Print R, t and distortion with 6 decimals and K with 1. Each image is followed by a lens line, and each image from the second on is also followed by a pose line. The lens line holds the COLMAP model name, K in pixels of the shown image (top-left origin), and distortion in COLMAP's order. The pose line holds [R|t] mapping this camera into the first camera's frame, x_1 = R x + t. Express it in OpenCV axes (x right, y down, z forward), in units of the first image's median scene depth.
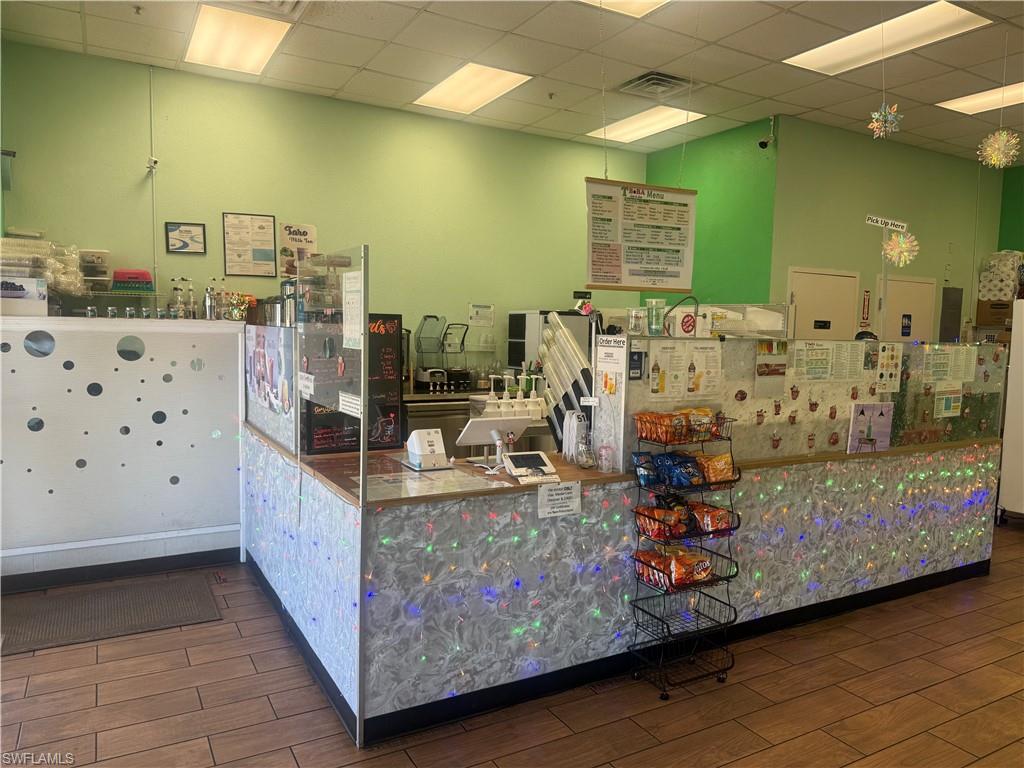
lens RADIAL K [[726.4, 0, 515.5], [0, 726.4, 390.3], [0, 0, 1]] dist [0.061390, -0.022685]
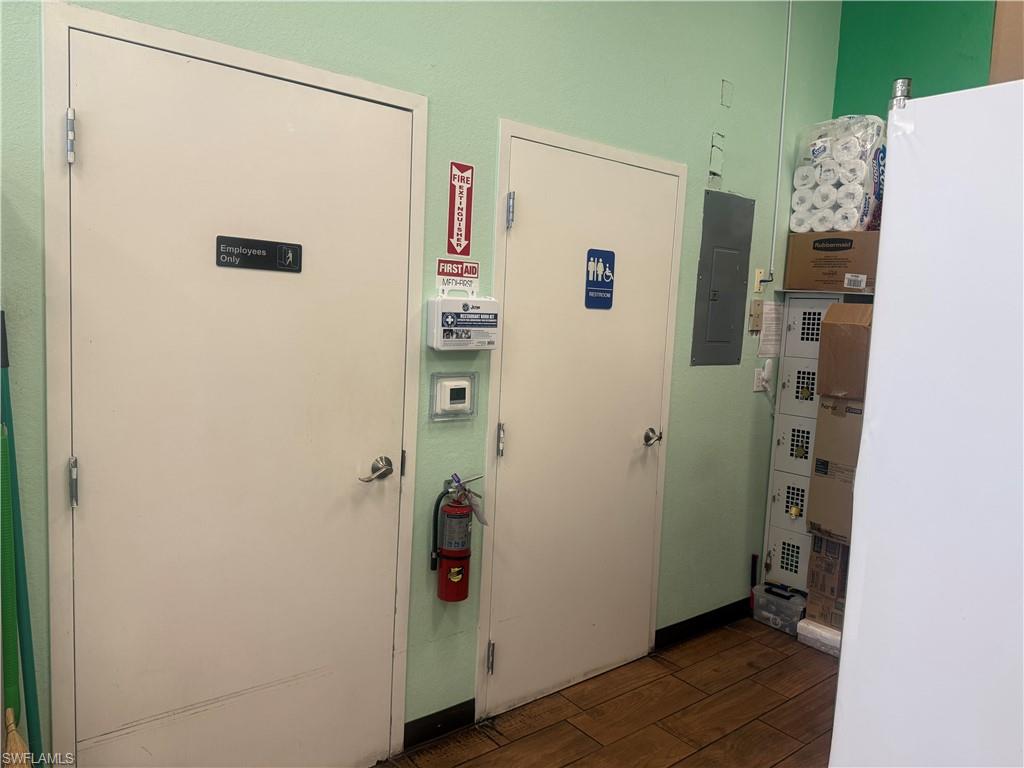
lens RADIAL K [[726.4, 0, 511.0], [0, 726.4, 382.8], [0, 0, 1]] dist [0.061390, -0.022685]
pose [[0.988681, 0.005638, 0.149927, 0.407071], [-0.008067, 0.999846, 0.015594, -0.039171], [-0.149816, -0.016627, 0.988574, 0.609871]]
